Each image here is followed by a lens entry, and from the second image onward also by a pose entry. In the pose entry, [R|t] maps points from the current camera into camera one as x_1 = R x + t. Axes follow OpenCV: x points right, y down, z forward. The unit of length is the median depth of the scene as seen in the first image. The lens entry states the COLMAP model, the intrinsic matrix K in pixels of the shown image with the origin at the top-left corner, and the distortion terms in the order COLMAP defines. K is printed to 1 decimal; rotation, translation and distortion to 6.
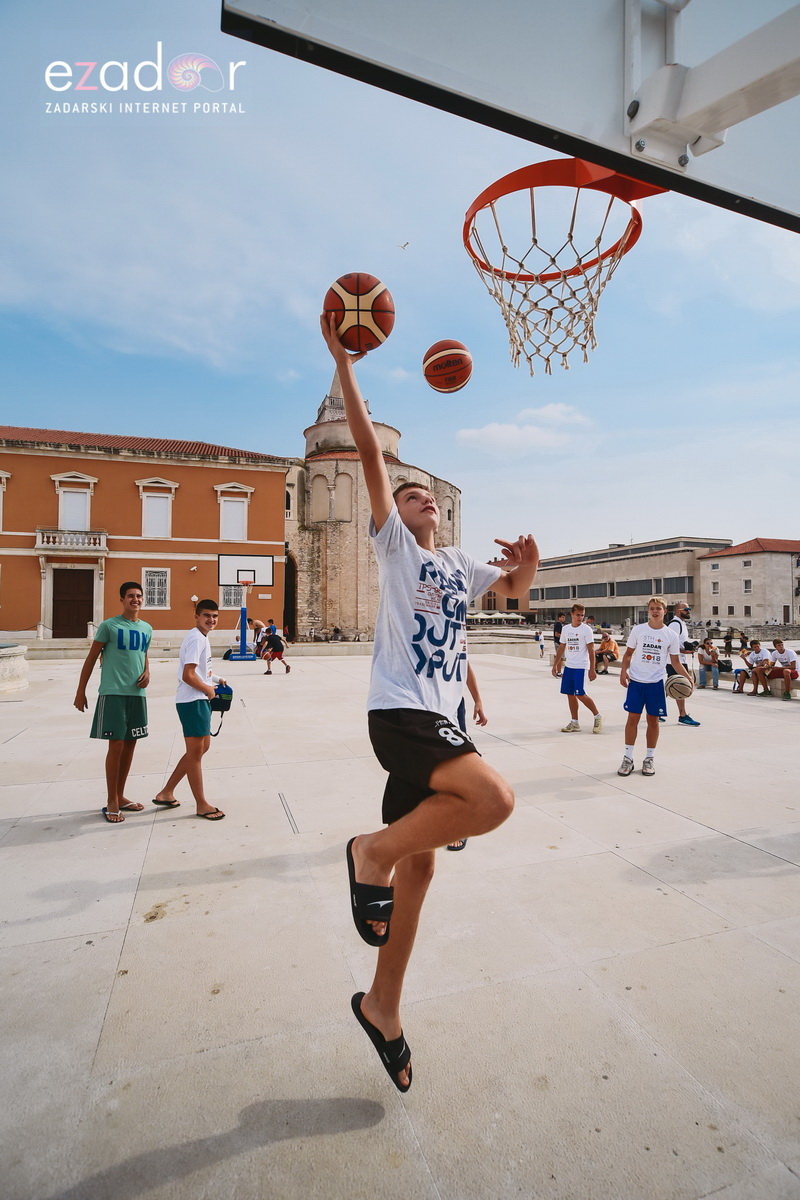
lens RADIAL K [[576.9, 0, 403.0], [0, 576.9, 597.8], [0, 0, 1]] dist [-0.008014, 0.007393]
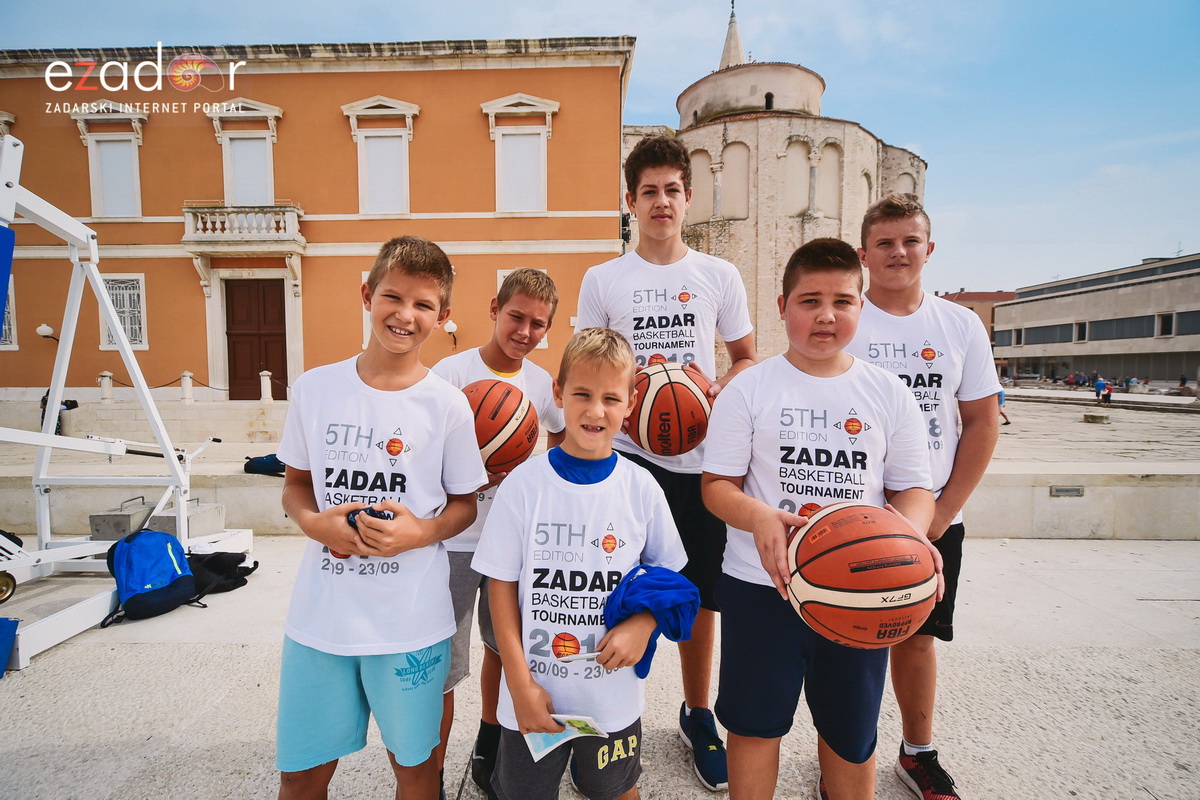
lens RADIAL K [[576.9, 0, 600.0], [0, 576.9, 400.0], [0, 0, 1]] dist [-0.008014, 0.007393]
pose [[0.948046, 0.012942, -0.317869, -0.063033], [0.012623, 0.996855, 0.078235, 0.027080], [0.317881, -0.078183, 0.944901, 0.527072]]
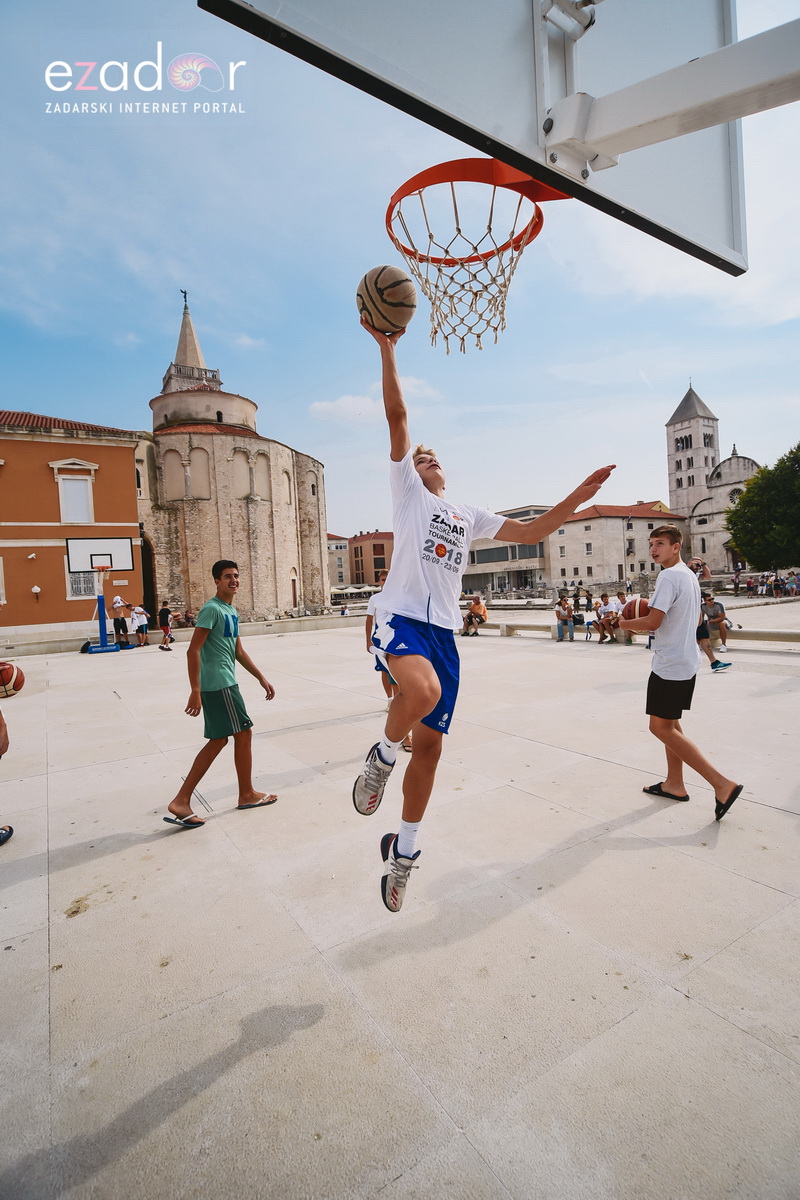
lens RADIAL K [[576.1, 0, 403.5], [0, 576.1, 599.3], [0, 0, 1]] dist [-0.003206, 0.007275]
pose [[0.972301, -0.064231, 0.224732, -0.007071], [0.053996, 0.997217, 0.051404, 0.001175], [-0.227409, -0.037845, 0.973064, -0.003675]]
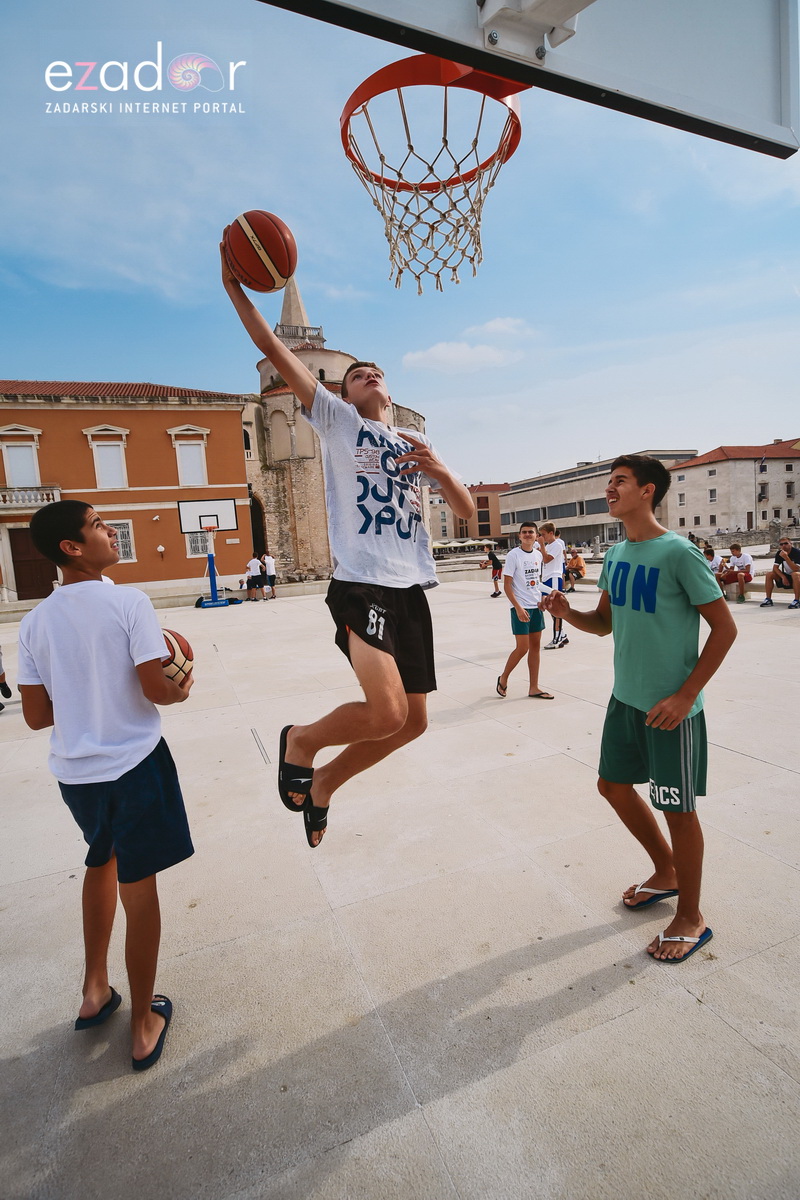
lens RADIAL K [[576.1, 0, 403.5], [0, 576.1, 599.3], [0, 0, 1]] dist [-0.003206, 0.007275]
pose [[0.996126, -0.079069, 0.038484, 0.005103], [0.074013, 0.990175, 0.118640, 0.000749], [-0.047486, -0.115333, 0.992191, -0.002217]]
